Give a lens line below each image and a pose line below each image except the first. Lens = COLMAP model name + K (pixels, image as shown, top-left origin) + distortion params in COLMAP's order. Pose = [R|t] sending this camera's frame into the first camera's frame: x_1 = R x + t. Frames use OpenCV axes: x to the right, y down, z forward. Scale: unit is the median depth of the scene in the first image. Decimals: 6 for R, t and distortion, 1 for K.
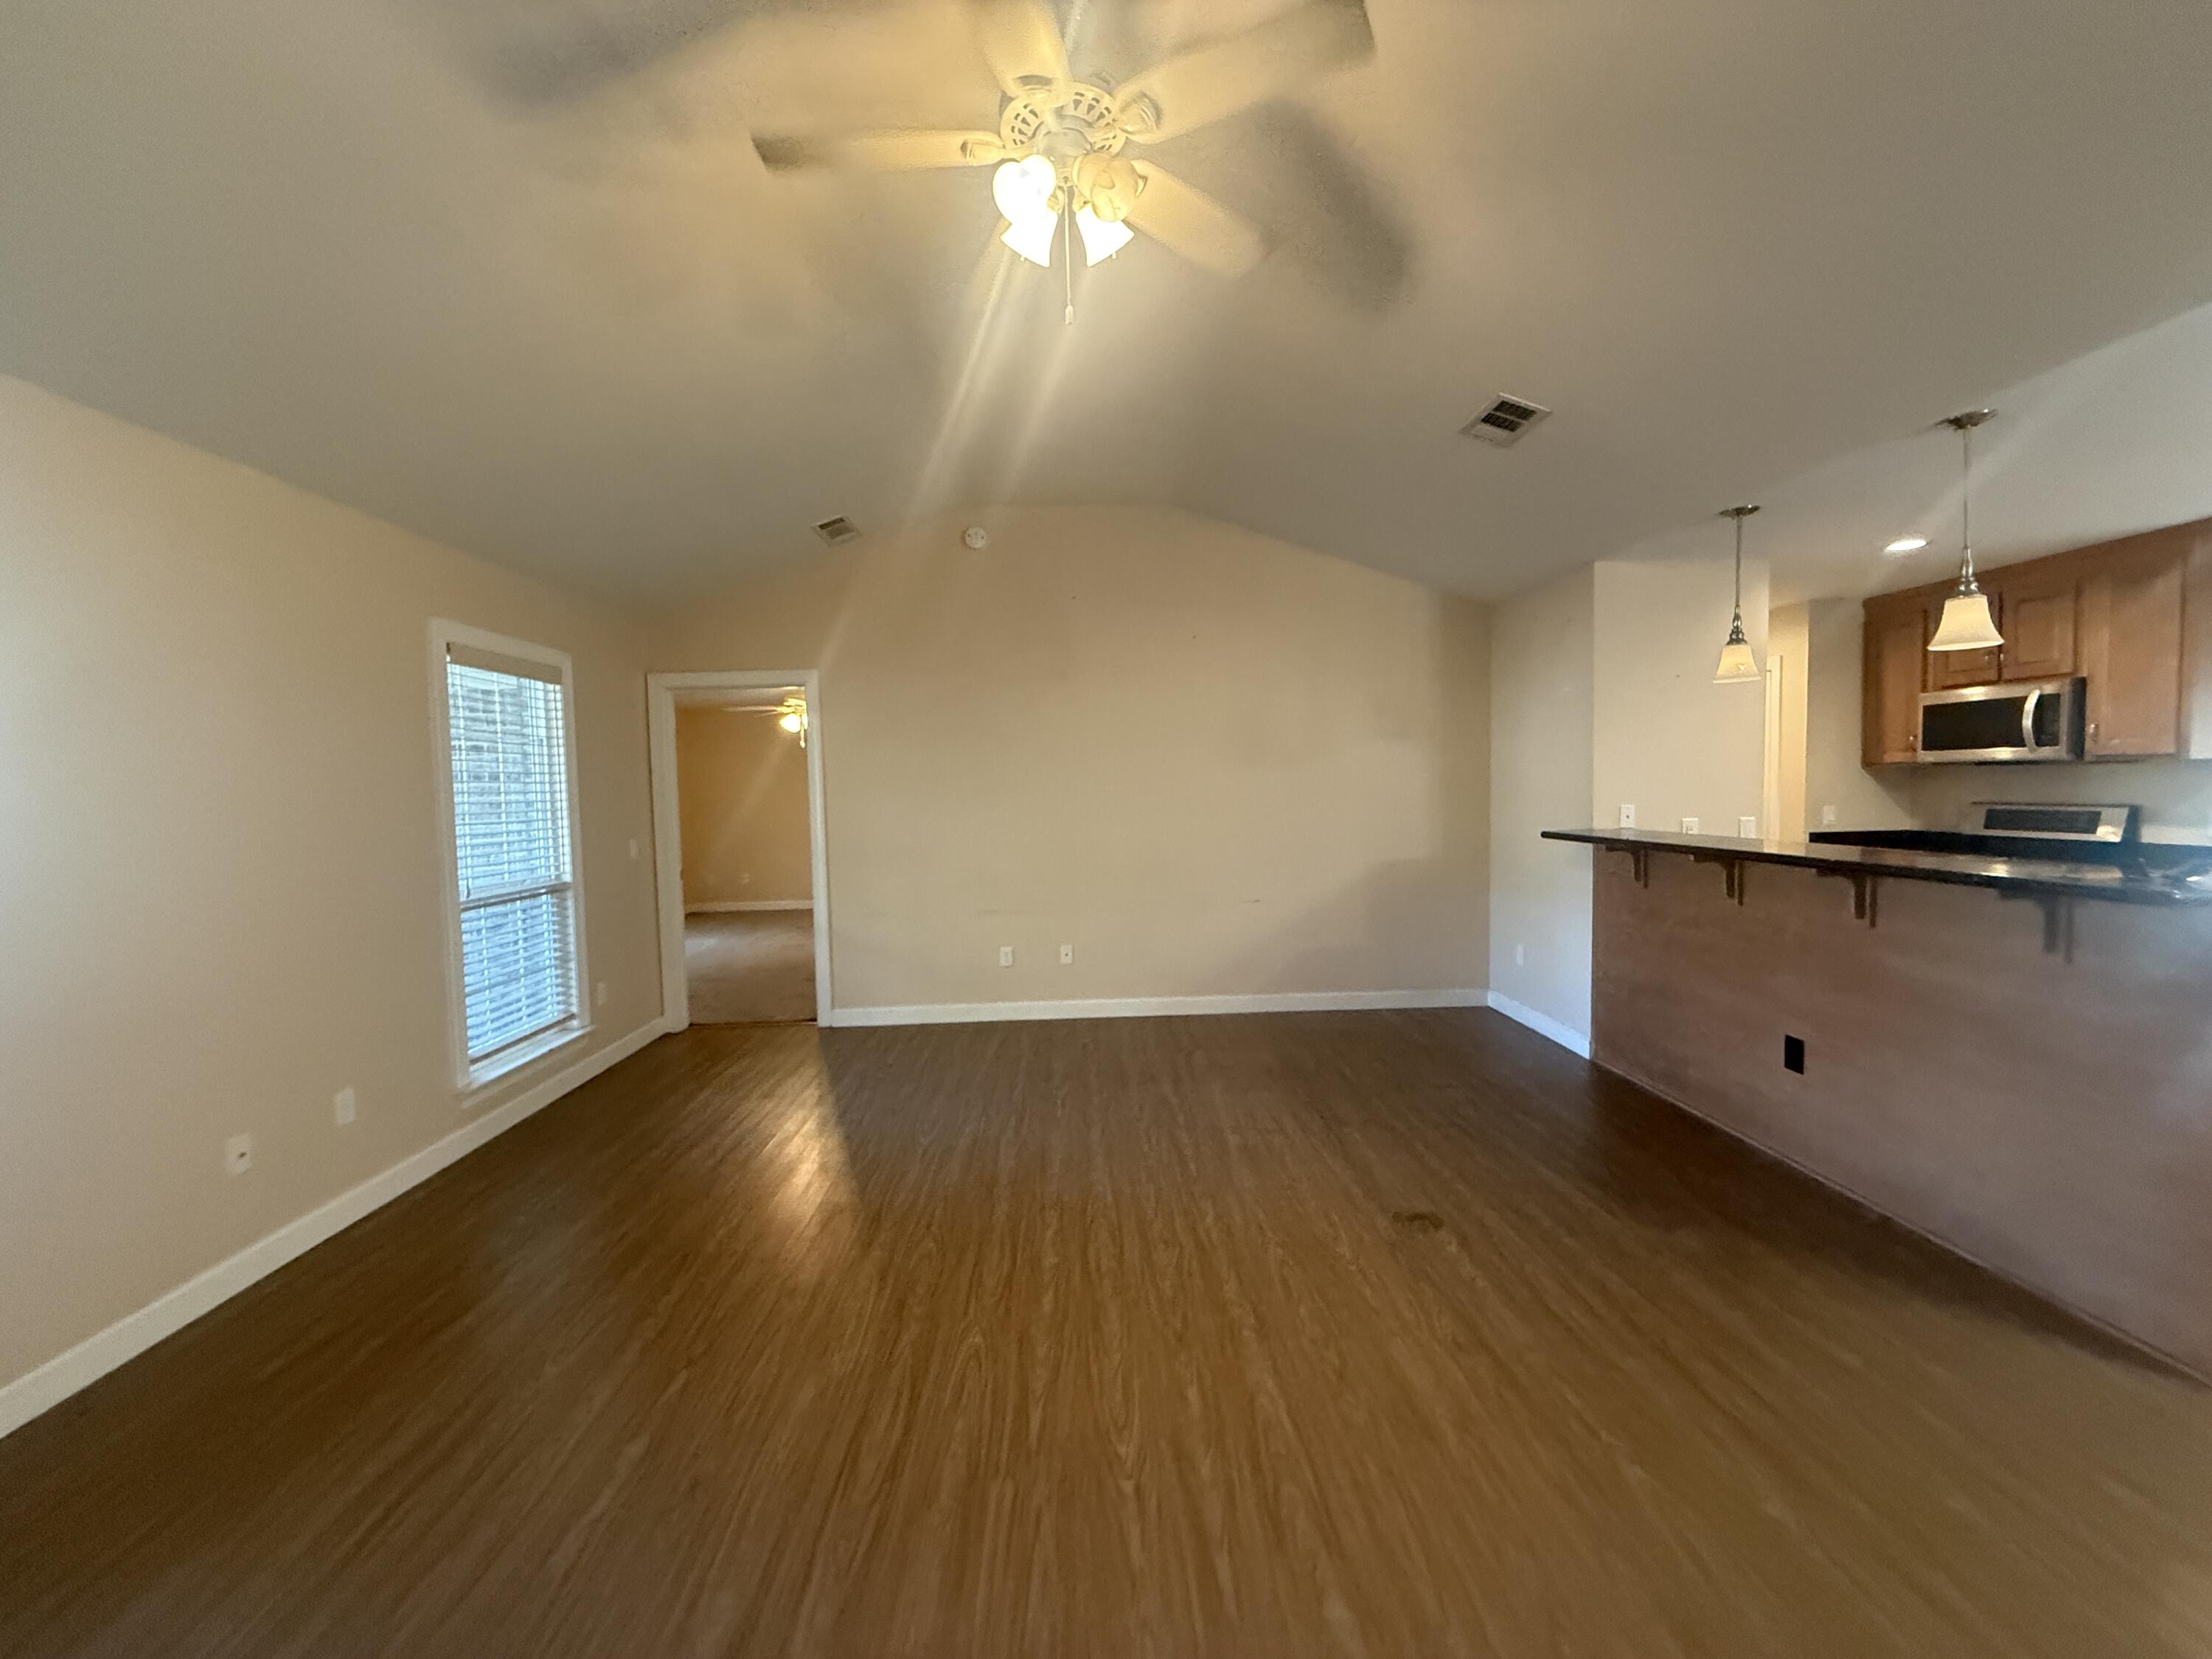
lens RADIAL K [[880.7, 0, 1101.1], [0, 880.7, 827.7], [0, 0, 1]] dist [-0.000838, 0.000245]
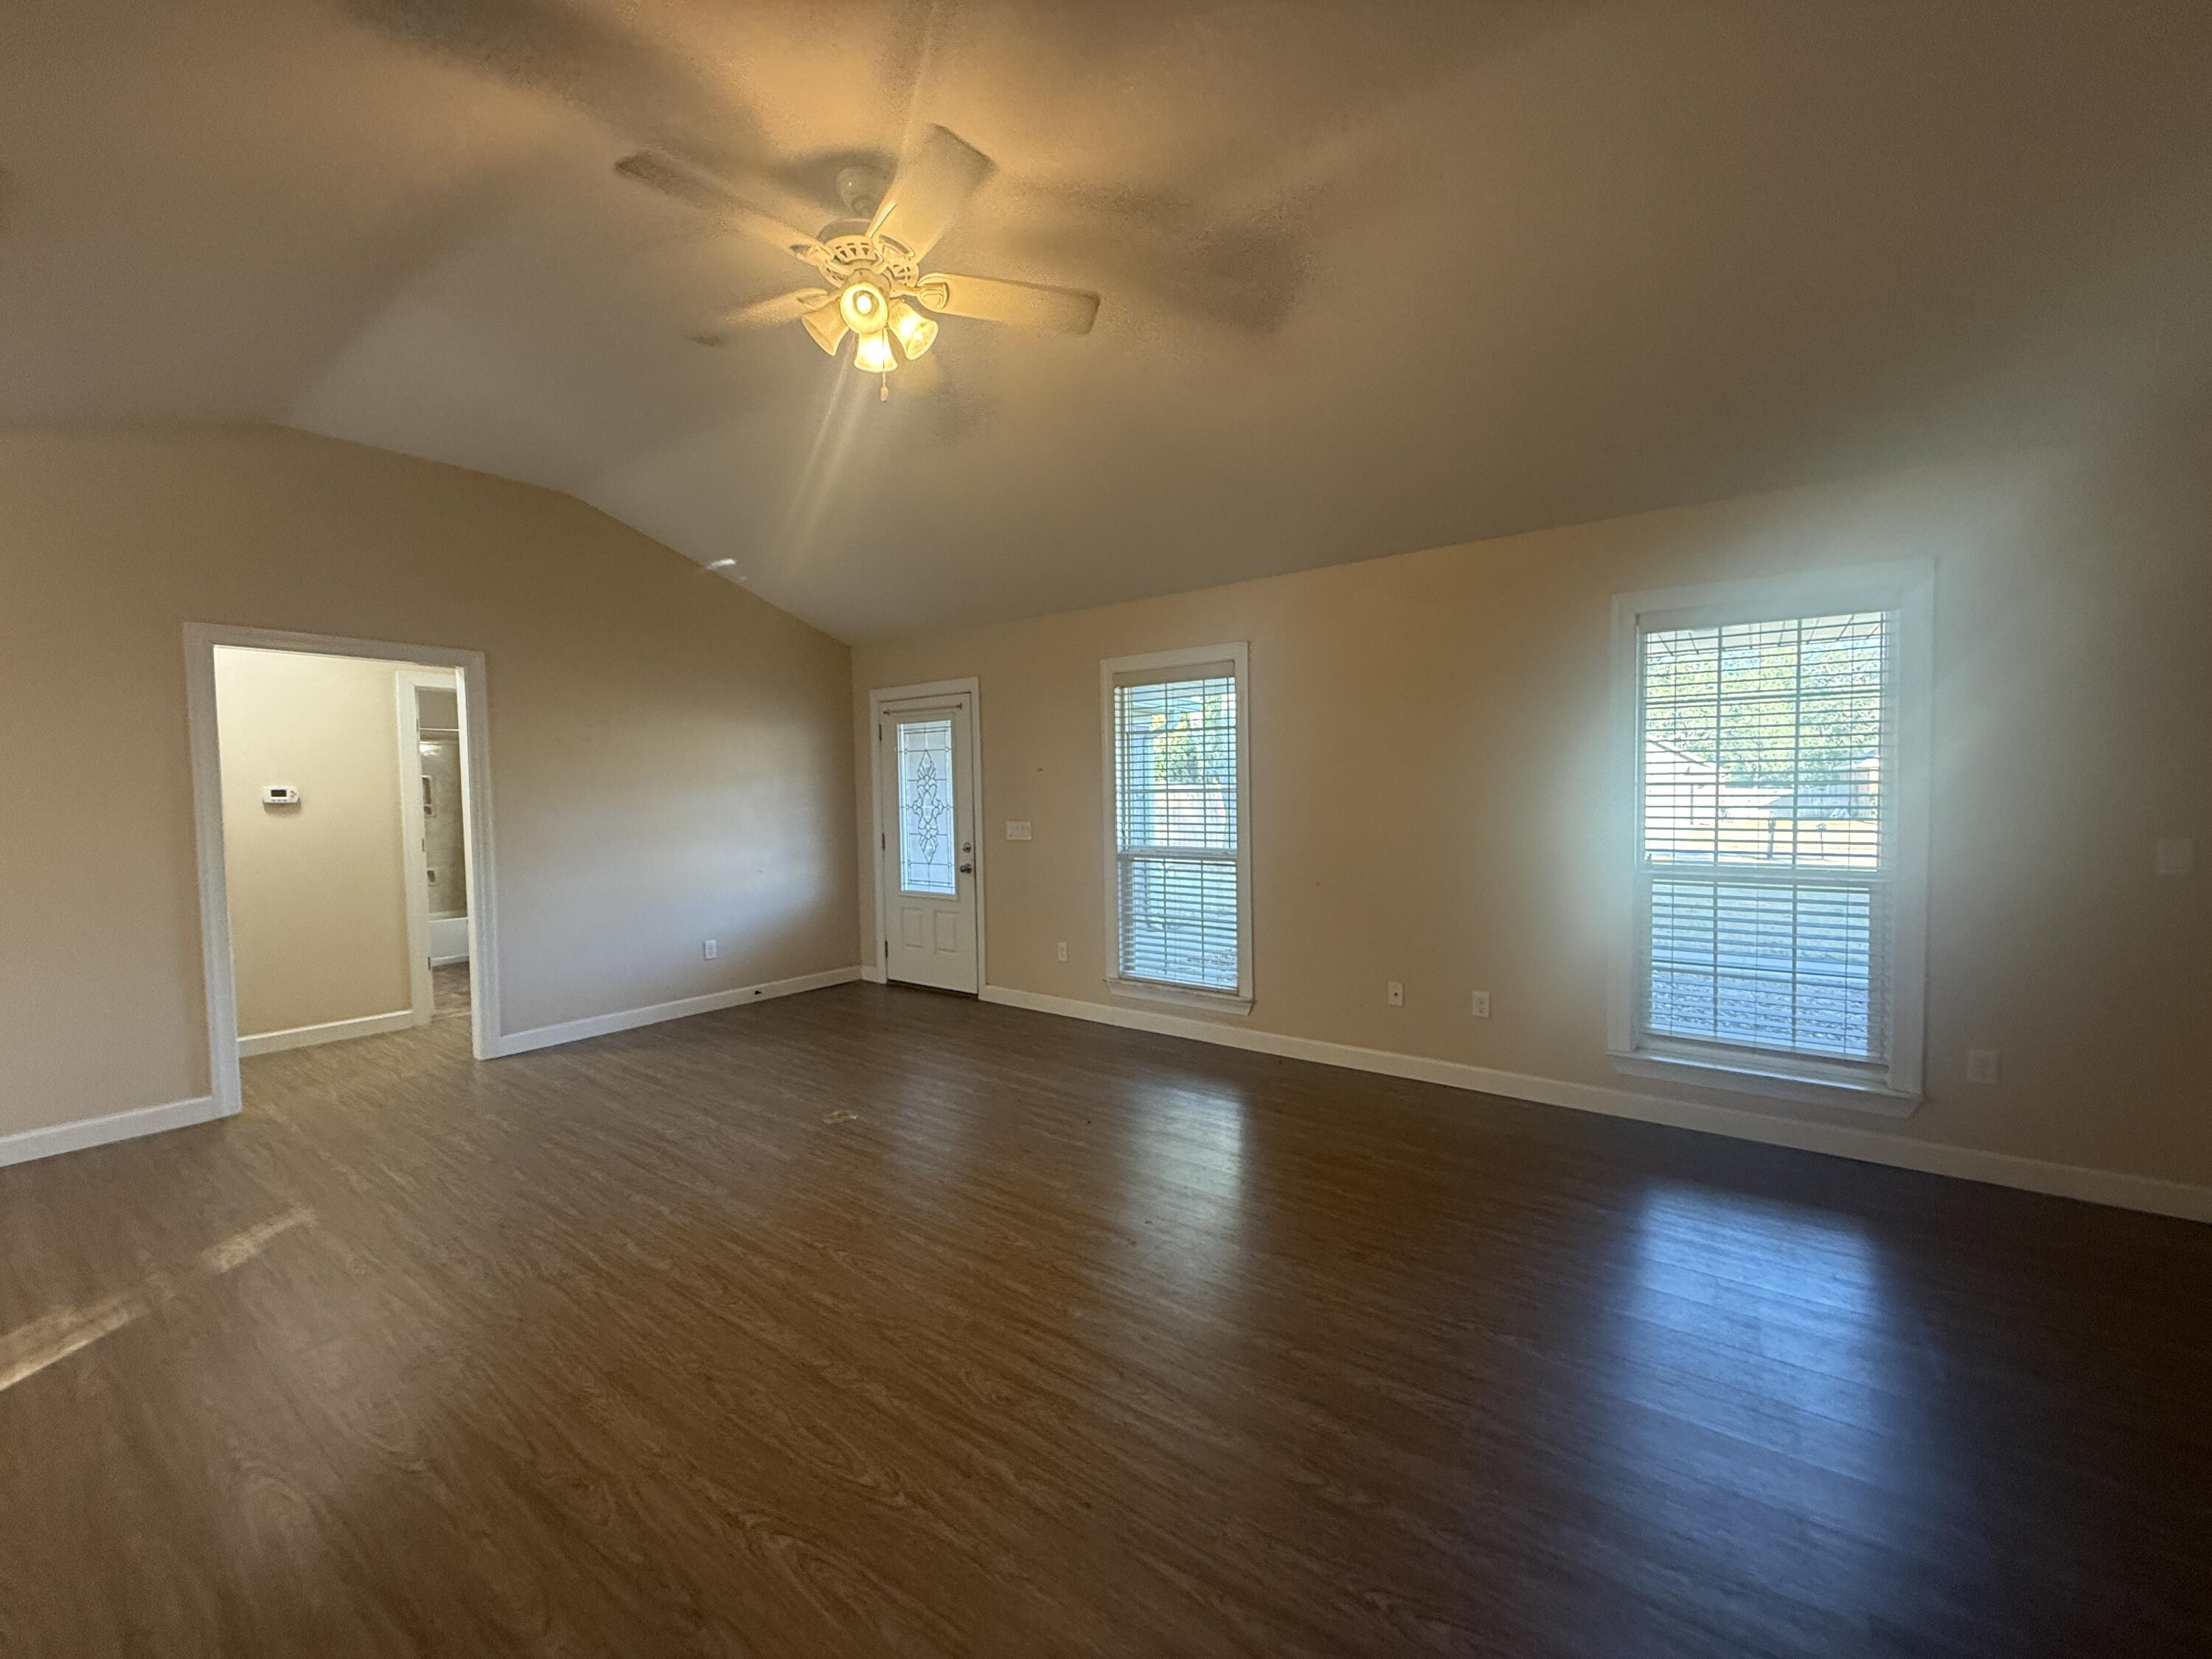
lens RADIAL K [[884.6, 0, 1098.7], [0, 884.6, 825.2], [0, 0, 1]] dist [-0.000078, 0.000557]
pose [[-0.624638, 0.062575, -0.778403, 0.380928], [-0.009346, 0.996114, 0.087577, -0.044644], [0.780858, 0.061978, -0.621626, 0.998455]]
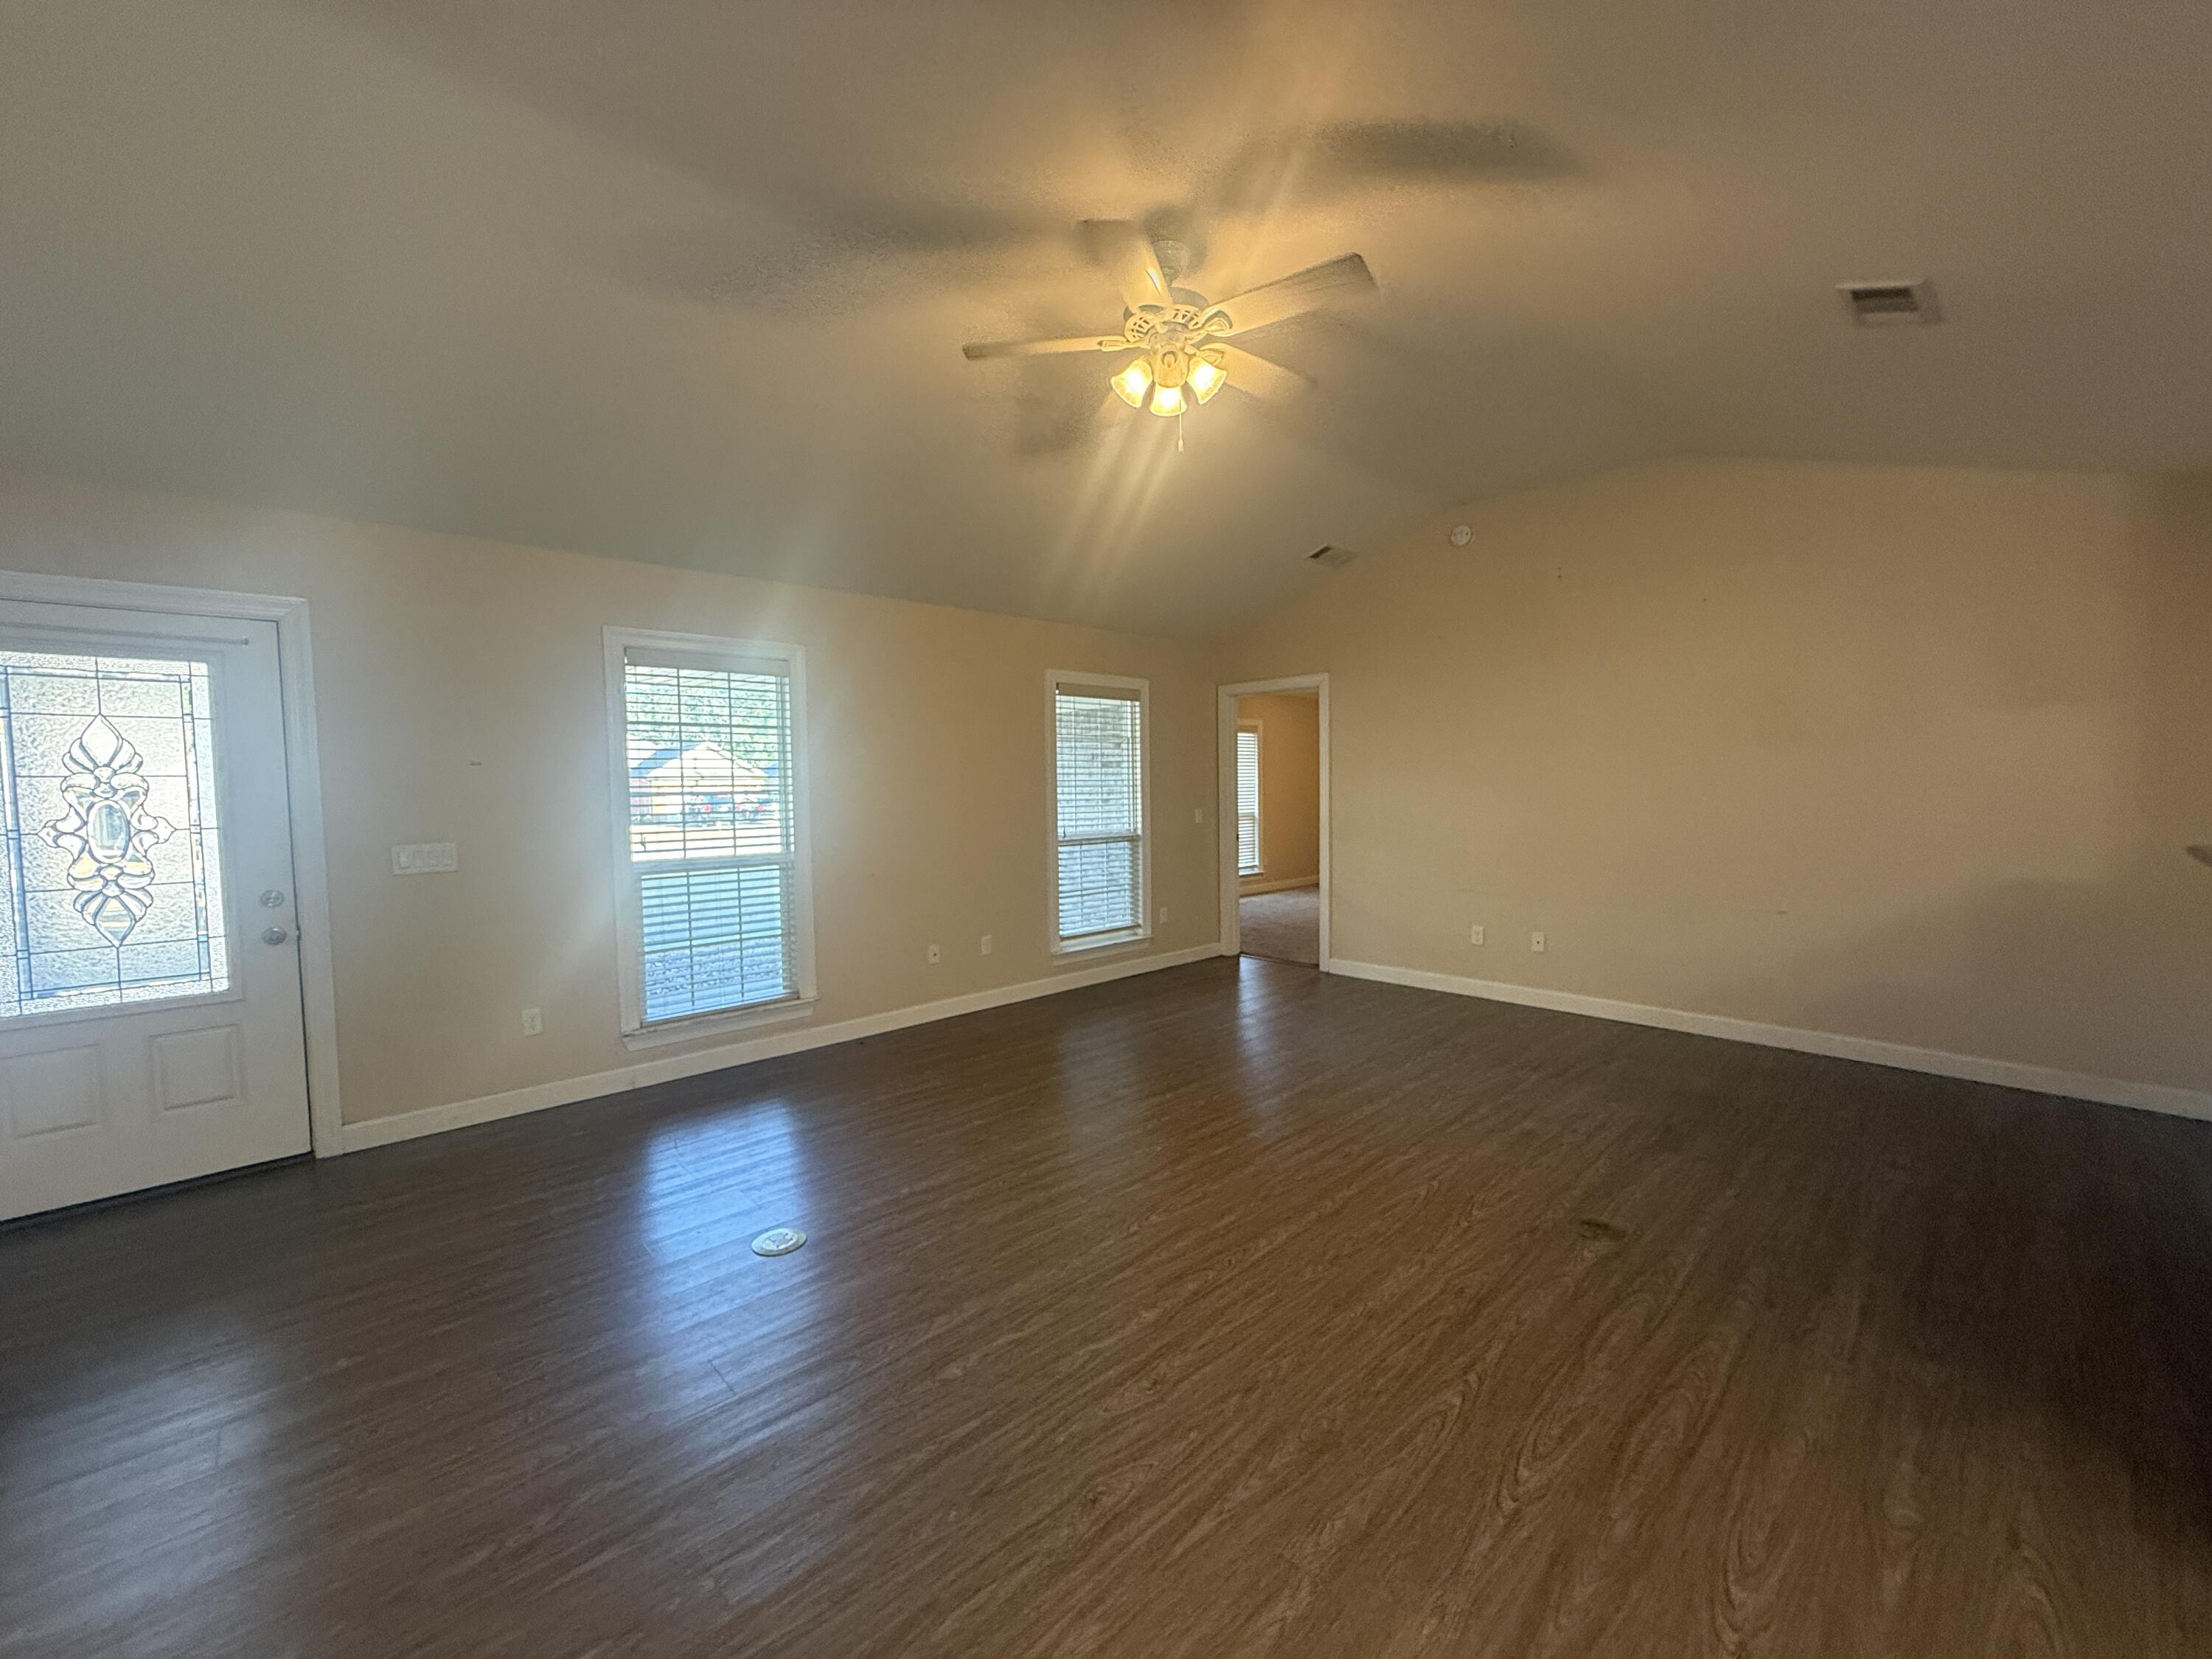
lens RADIAL K [[884.6, 0, 1098.7], [0, 884.6, 825.2], [0, 0, 1]] dist [-0.000078, 0.000557]
pose [[0.658618, 0.051136, -0.750738, 0.491129], [-0.038015, 0.998675, 0.034674, -0.002970], [0.751516, 0.005702, 0.659690, -0.030081]]
